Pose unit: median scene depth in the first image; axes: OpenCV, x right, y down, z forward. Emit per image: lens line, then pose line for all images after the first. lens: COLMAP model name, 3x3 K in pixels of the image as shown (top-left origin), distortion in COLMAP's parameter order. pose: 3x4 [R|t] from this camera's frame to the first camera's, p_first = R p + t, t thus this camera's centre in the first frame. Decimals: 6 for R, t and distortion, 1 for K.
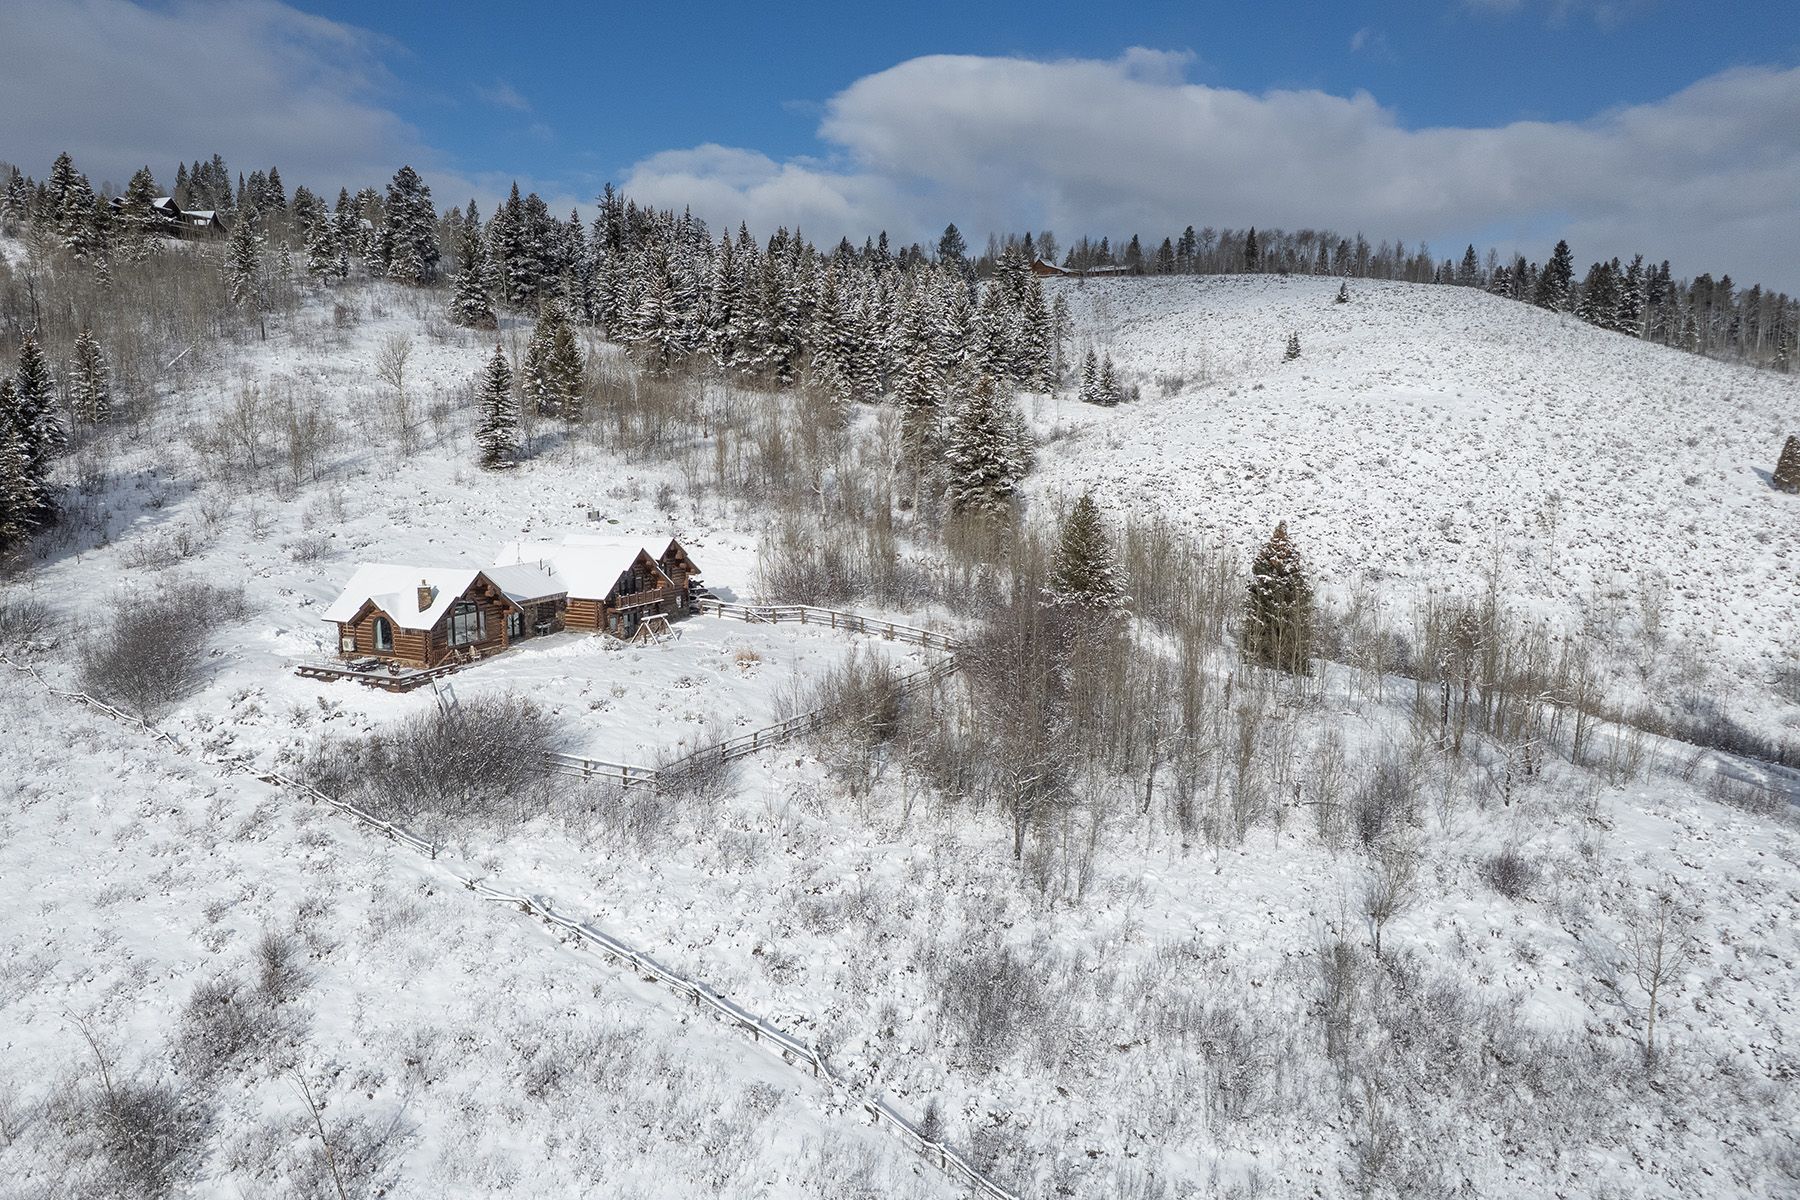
lens RADIAL K [[1359.0, 0, 756.4], [0, 1359.0, 604.5], [0, 0, 1]] dist [-0.104379, 0.122832]
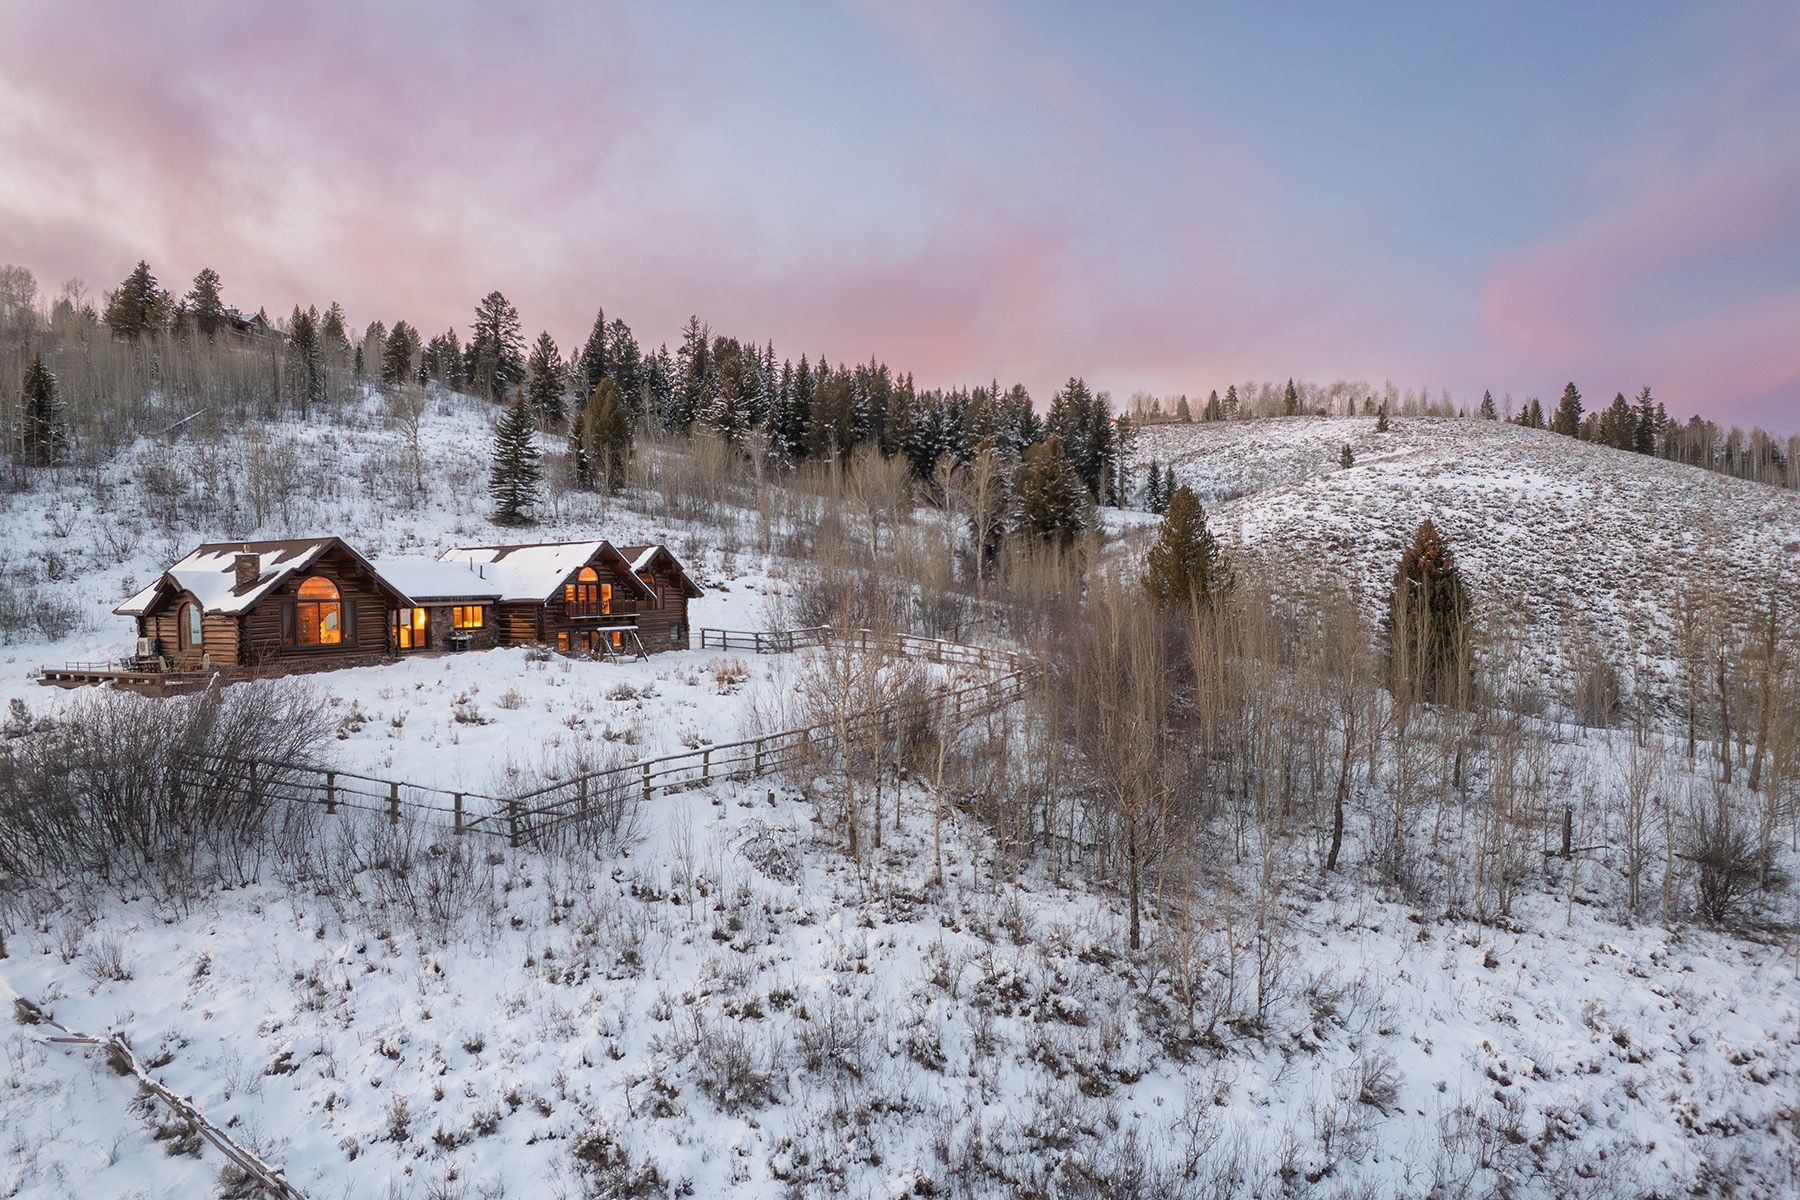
lens RADIAL K [[1159.8, 0, 910.1], [0, 1159.8, 579.6], [0, 0, 1]] dist [-0.074974, 0.071117]
pose [[0.999072, -0.001531, 0.043043, 0.033978], [0.007868, 0.989040, -0.147441, 0.045113], [-0.042346, 0.147643, 0.988134, 0.216465]]
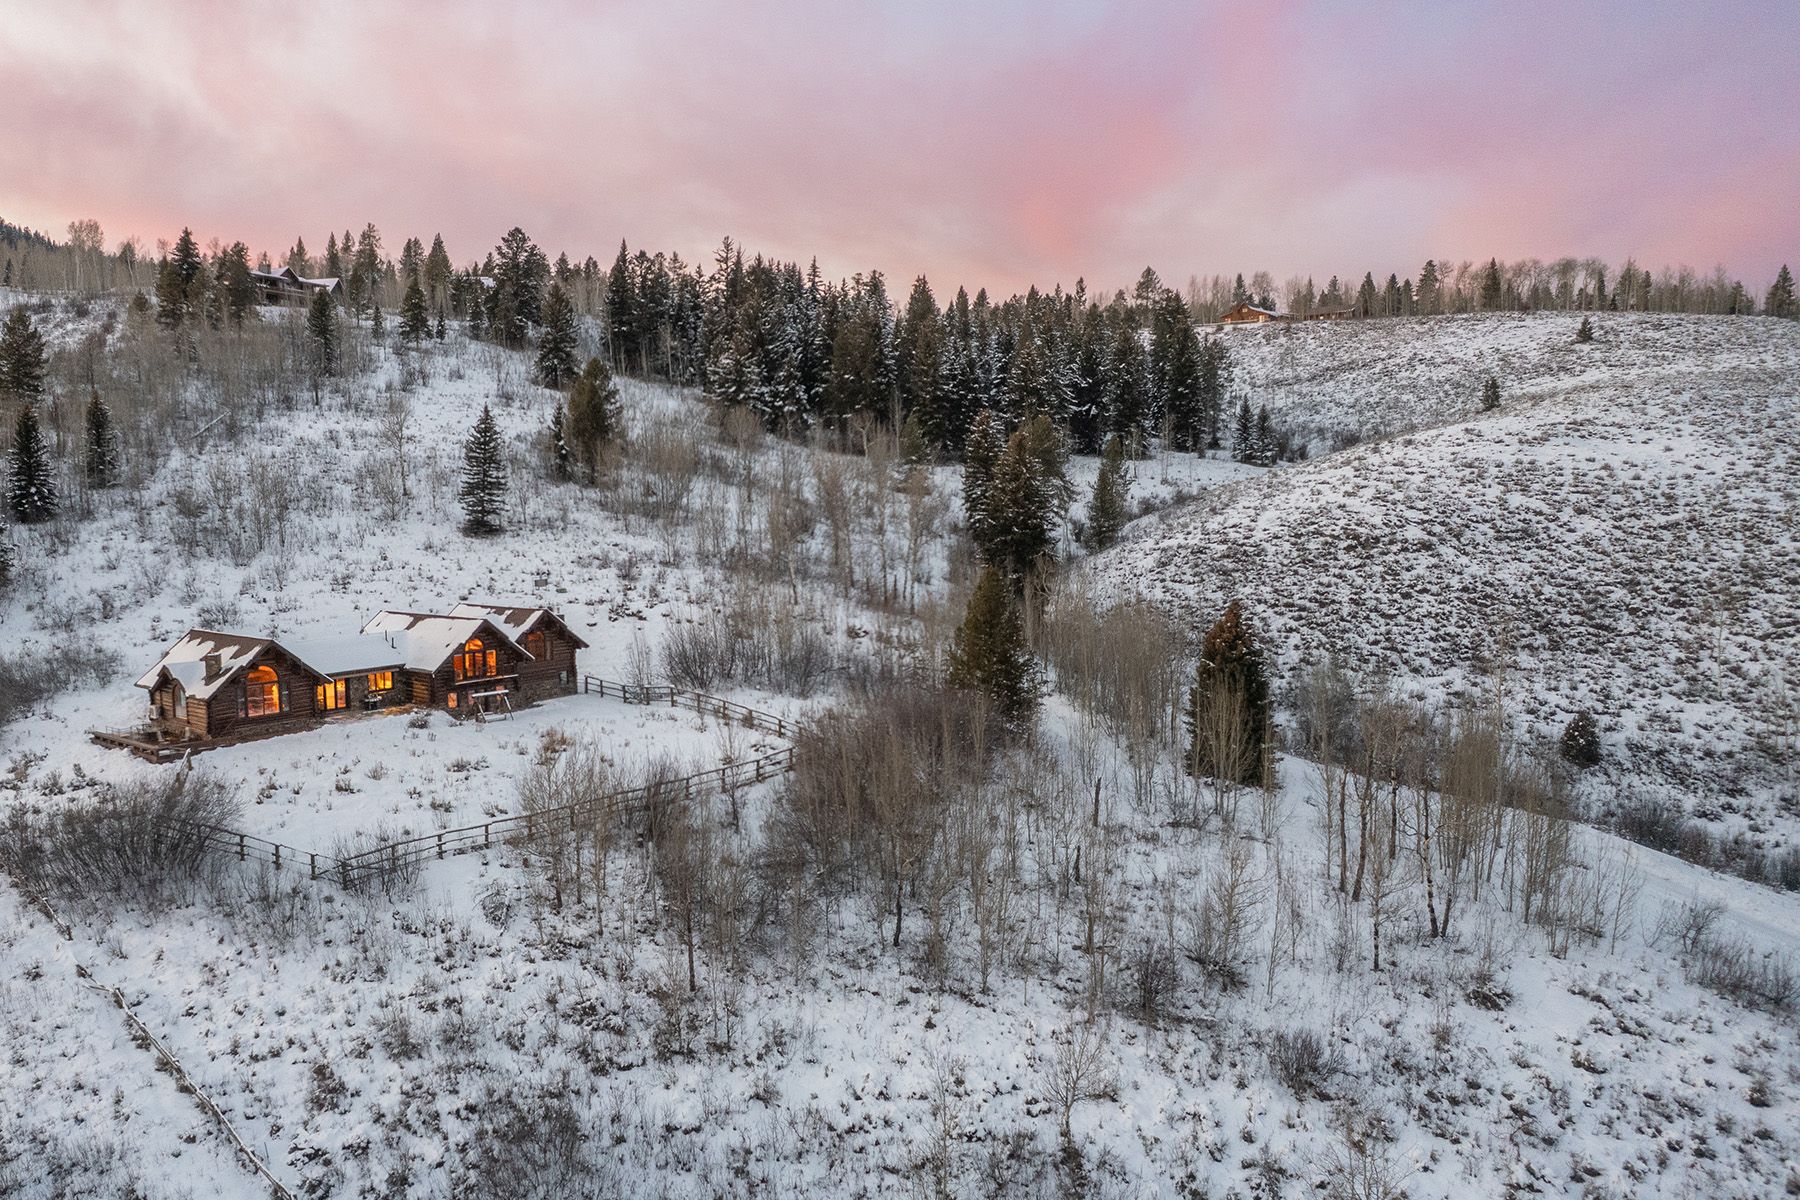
lens RADIAL K [[1432.8, 0, 700.3], [0, 1432.8, 562.5], [0, 0, 1]] dist [-0.065274, 0.061677]
pose [[0.975203, 0.010342, -0.221071, 0.165927], [-0.027906, 0.996681, -0.076476, -0.005750], [0.219546, 0.080749, 0.972255, 0.042045]]
